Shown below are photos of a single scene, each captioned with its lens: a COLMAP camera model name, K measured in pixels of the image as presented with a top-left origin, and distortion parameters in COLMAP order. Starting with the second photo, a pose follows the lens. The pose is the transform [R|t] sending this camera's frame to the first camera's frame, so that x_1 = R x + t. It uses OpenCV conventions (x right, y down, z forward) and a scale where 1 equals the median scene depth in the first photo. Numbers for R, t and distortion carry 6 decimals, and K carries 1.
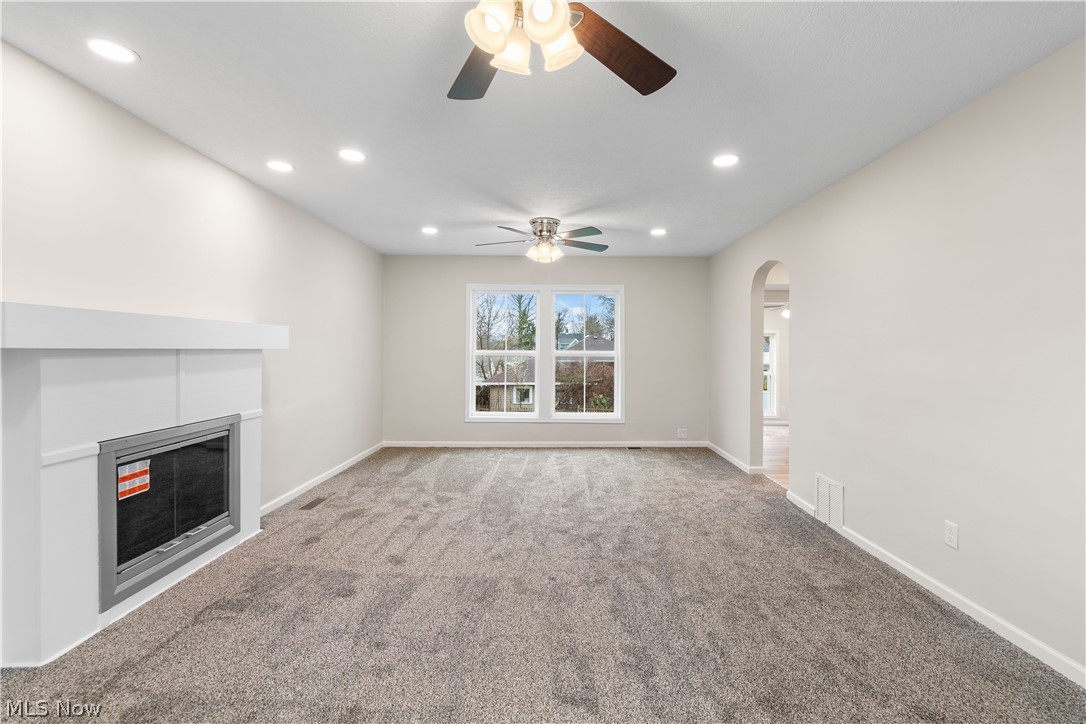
lens RADIAL K [[485.1, 0, 554.9], [0, 485.1, 352.1], [0, 0, 1]] dist [0.004247, -0.003667]
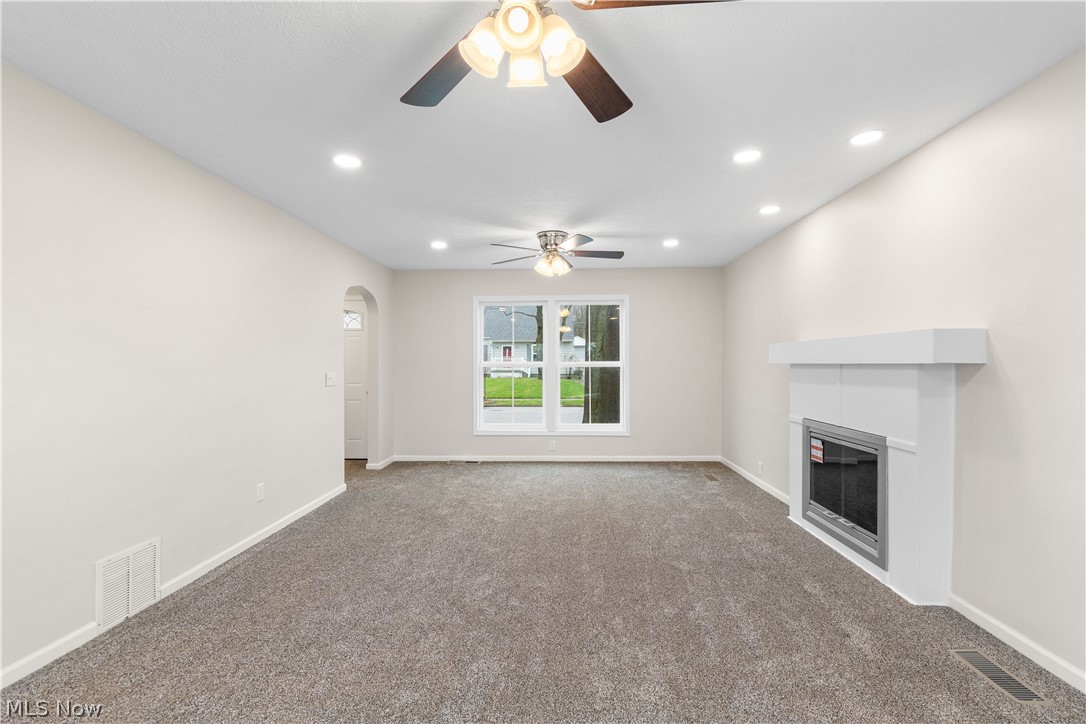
lens RADIAL K [[485.1, 0, 557.1], [0, 485.1, 367.1], [0, 0, 1]] dist [0.004247, -0.003667]
pose [[-0.999798, -0.001598, 0.020017, -0.069942], [-0.001373, 0.999935, 0.011280, -0.009355], [-0.020033, 0.011250, -0.999736, 1.906870]]
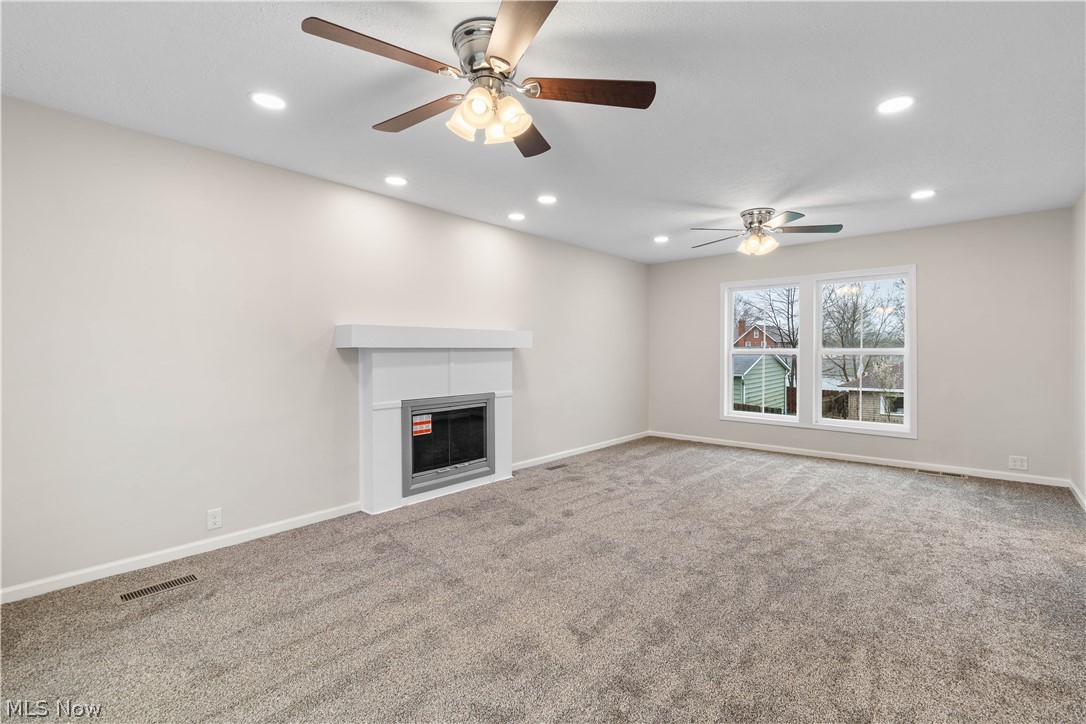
lens RADIAL K [[485.1, 0, 553.6], [0, 485.1, 355.2], [0, 0, 1]] dist [0.004247, -0.003667]
pose [[0.750085, -0.000353, -0.661341, 0.451525], [0.003133, 0.999991, 0.003020, 0.010996], [0.661334, -0.004337, 0.750079, 0.026798]]
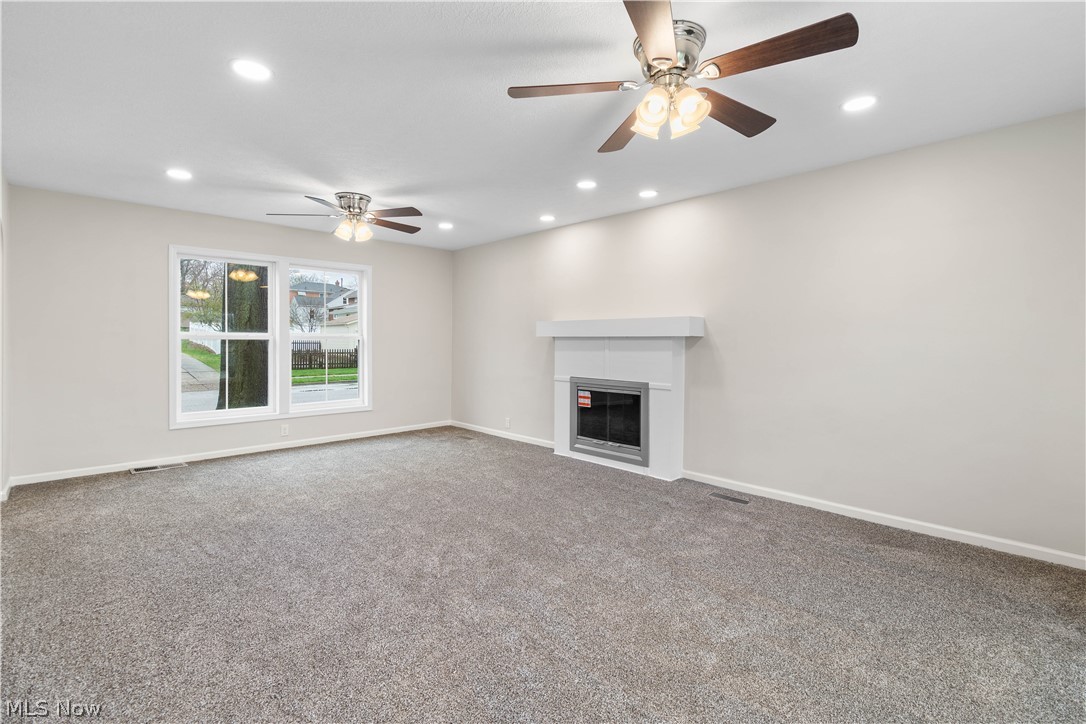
lens RADIAL K [[485.1, 0, 554.0], [0, 485.1, 344.2], [0, 0, 1]] dist [0.004247, -0.003667]
pose [[-0.711623, -0.000389, -0.702562, 0.531530], [-0.009213, 0.999919, 0.008778, 0.005512], [0.702501, 0.012719, -0.711569, 1.817159]]
